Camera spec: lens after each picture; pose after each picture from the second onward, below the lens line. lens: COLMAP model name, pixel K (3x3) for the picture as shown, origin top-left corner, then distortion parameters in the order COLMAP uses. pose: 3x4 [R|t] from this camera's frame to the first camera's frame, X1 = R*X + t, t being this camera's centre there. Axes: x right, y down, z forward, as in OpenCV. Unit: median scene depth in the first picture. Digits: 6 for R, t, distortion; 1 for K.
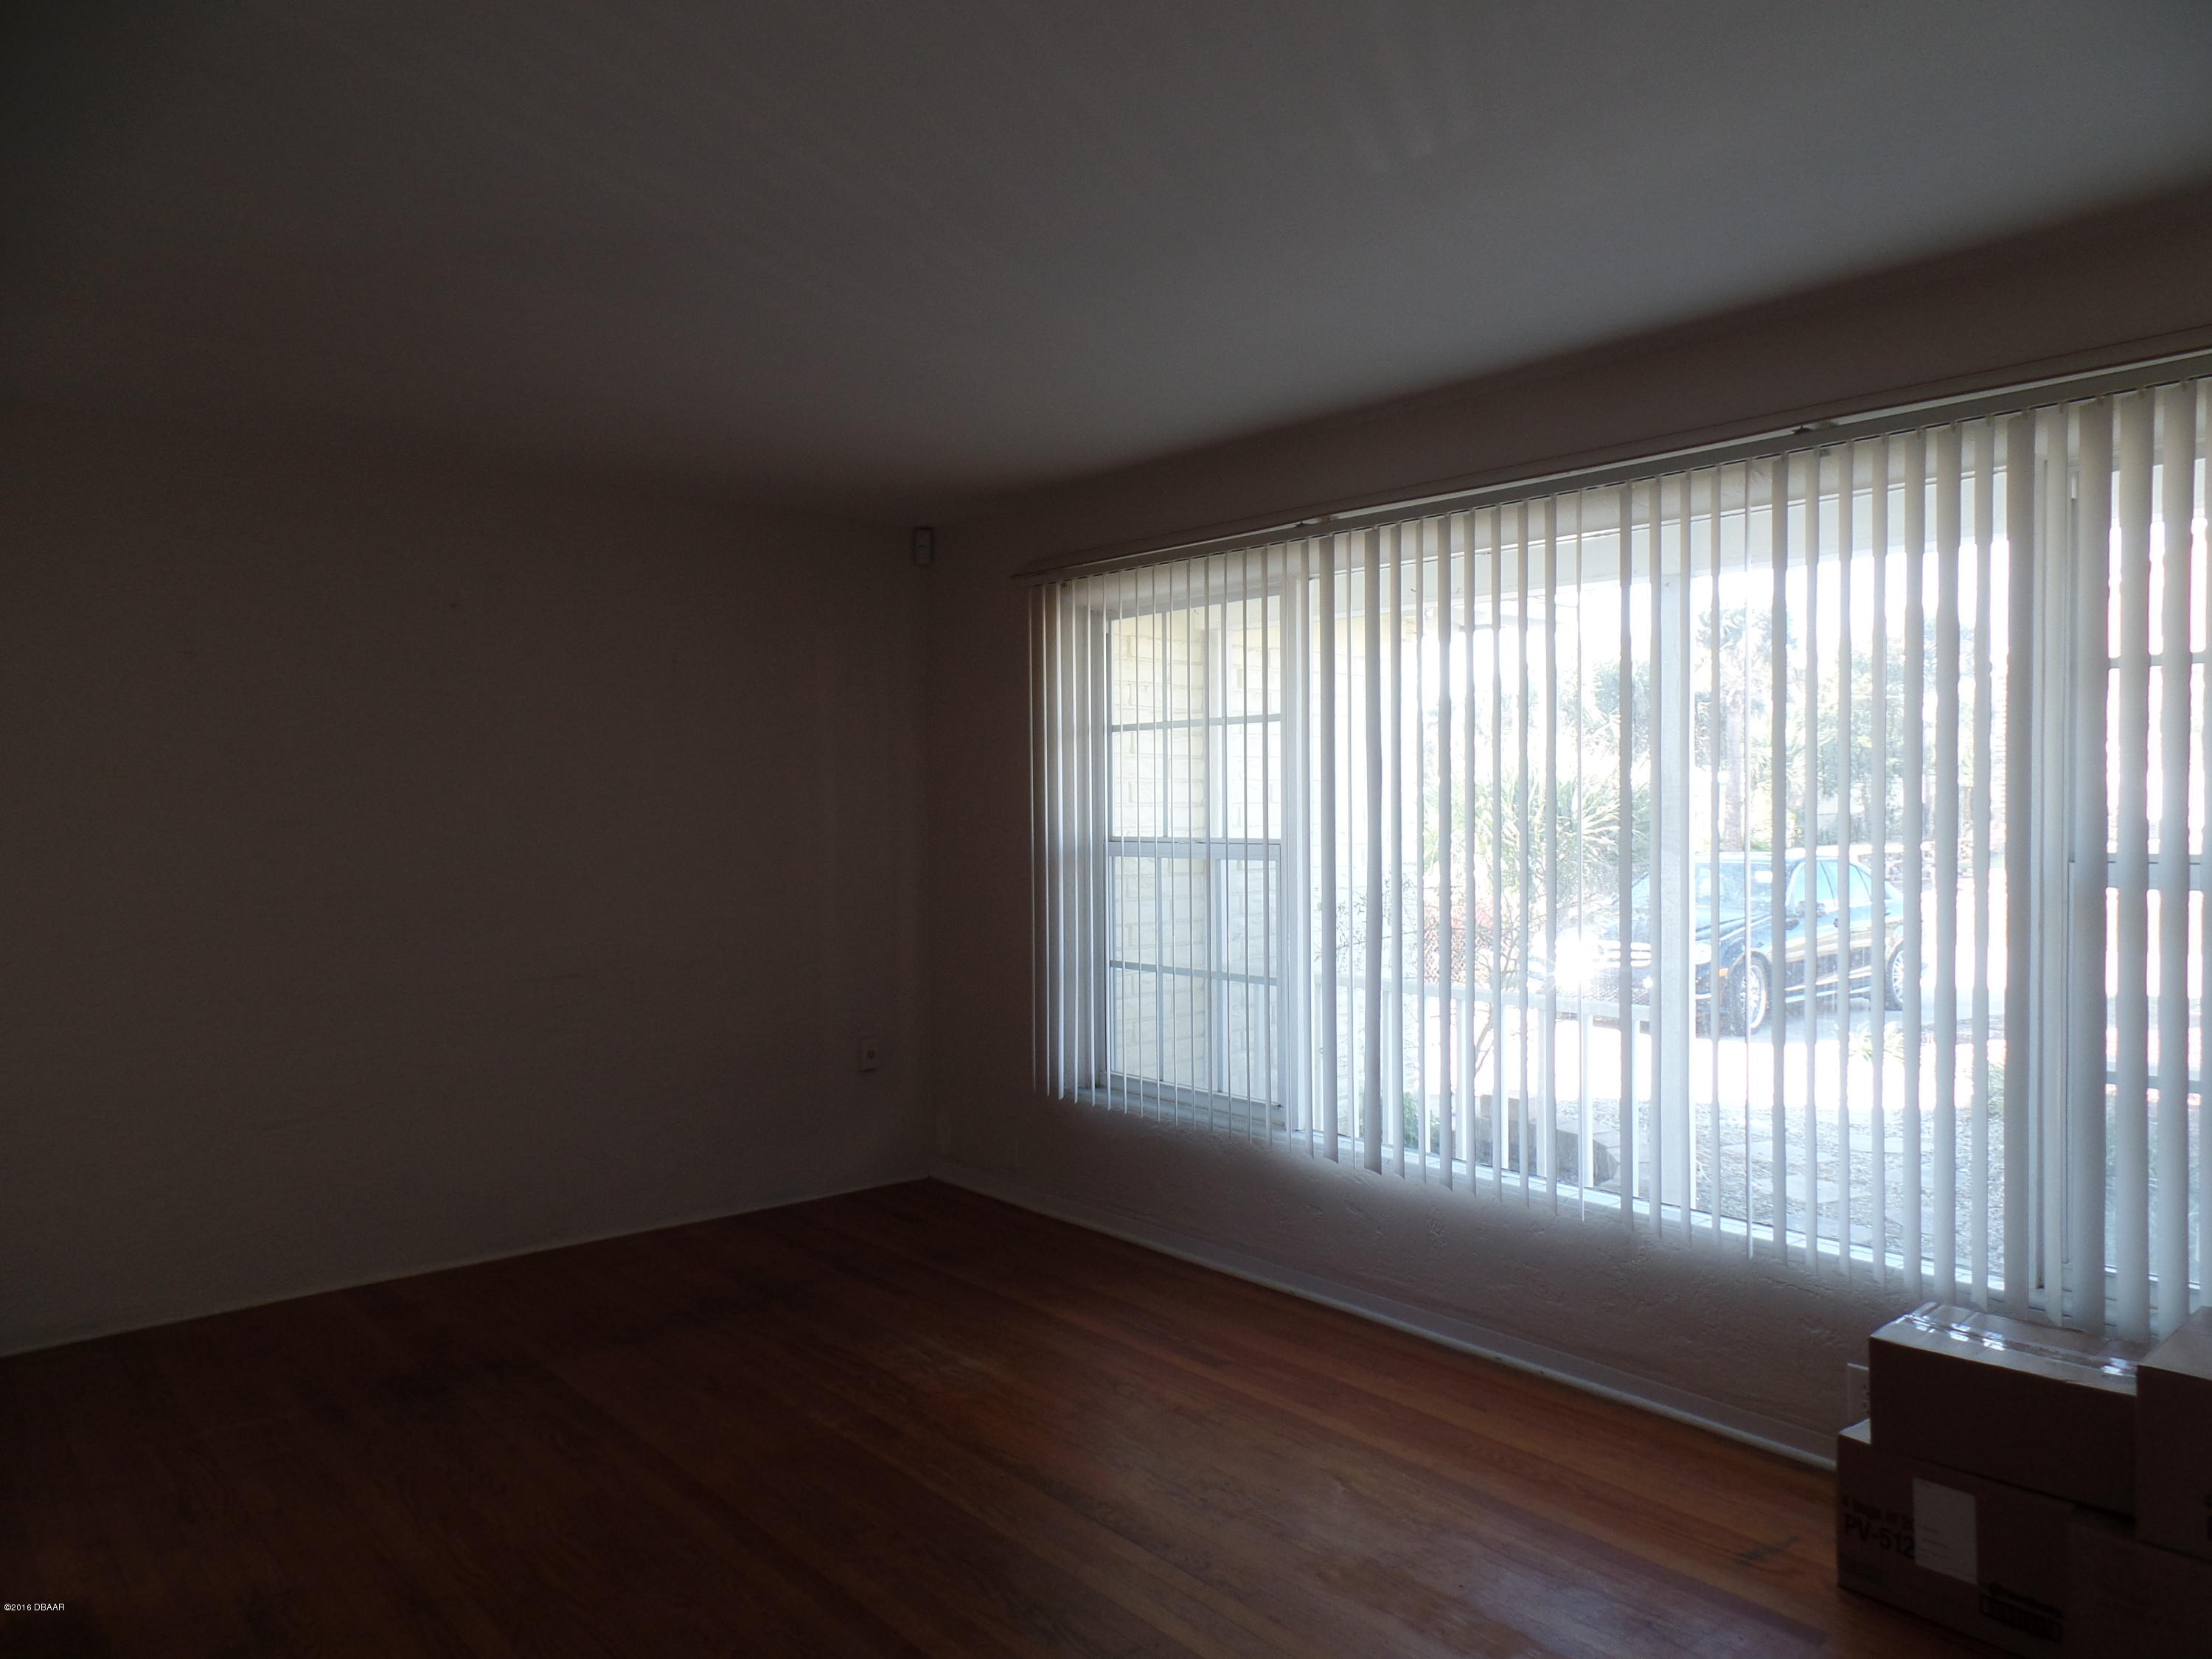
lens RADIAL K [[1493.0, 0, 1106.0], [0, 1493.0, 829.5], [0, 0, 1]] dist [0.003957, 0.000635]
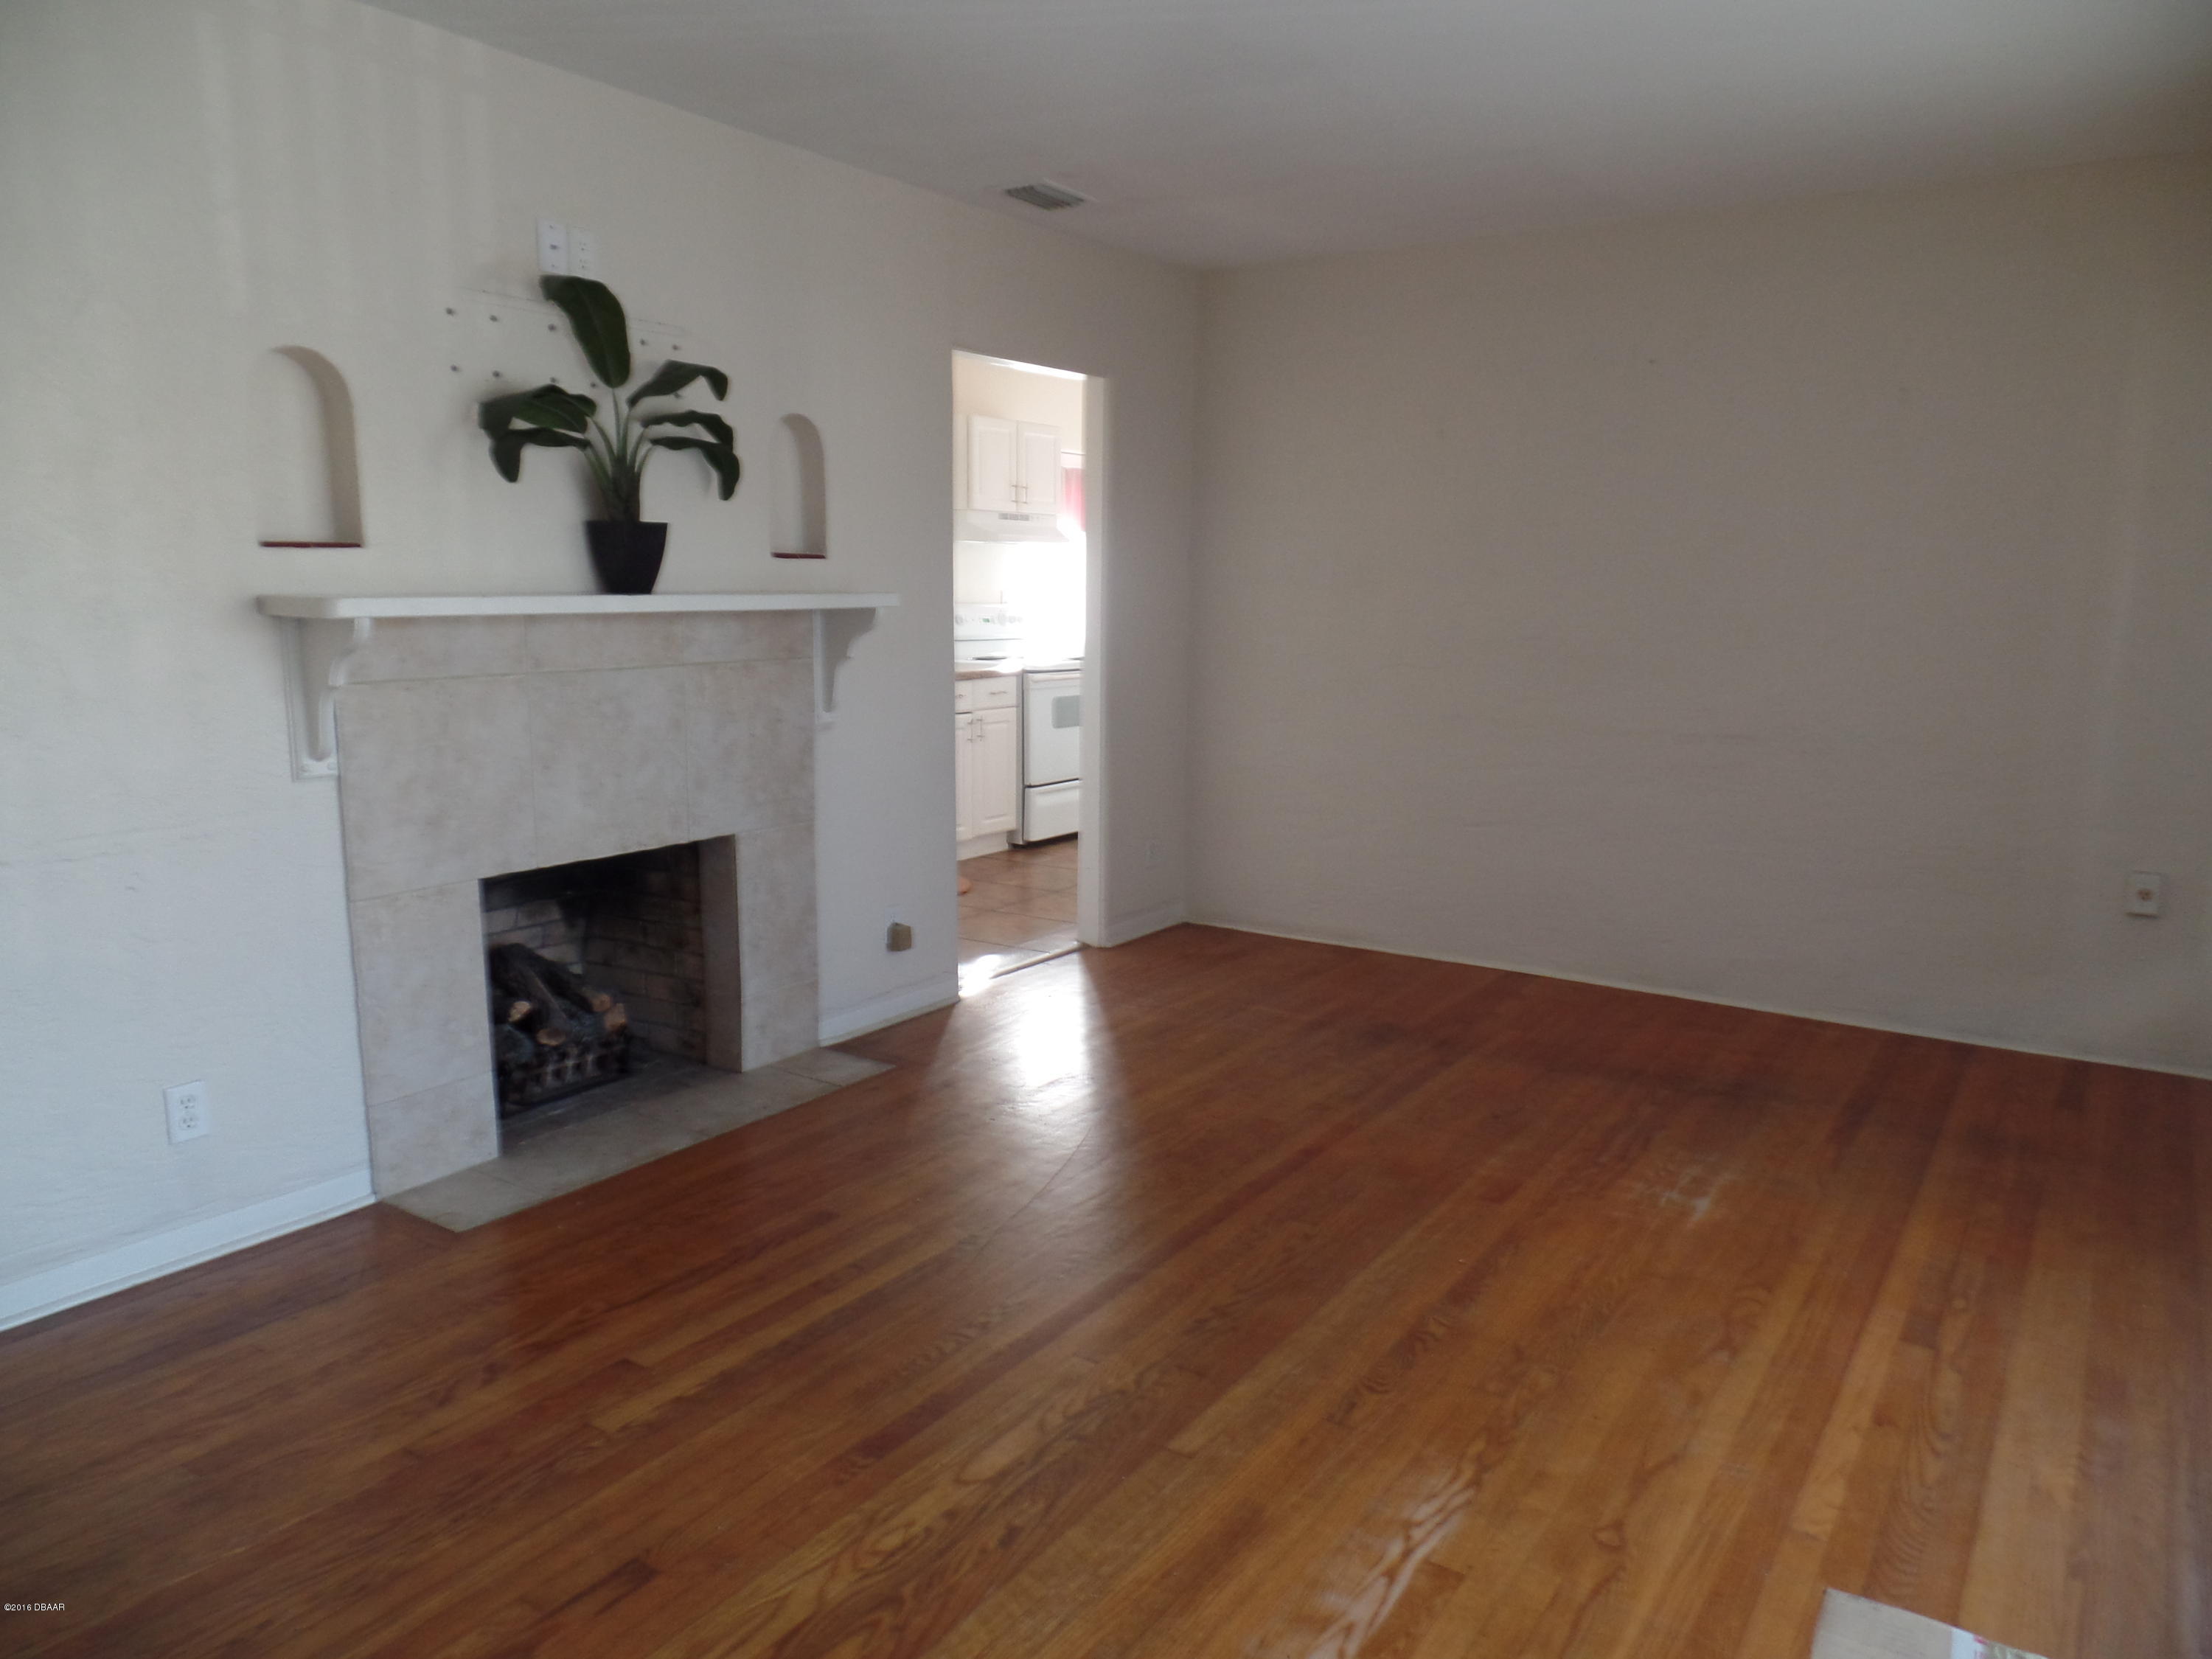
lens RADIAL K [[1547.1, 0, 1106.0], [0, 1547.1, 829.5], [0, 0, 1]] dist [-0.003348, -0.001506]
pose [[0.274734, 0.166183, -0.947050, 0.611018], [-0.029569, 0.985945, 0.164430, 0.012573], [0.961066, -0.017171, 0.275786, 0.432689]]
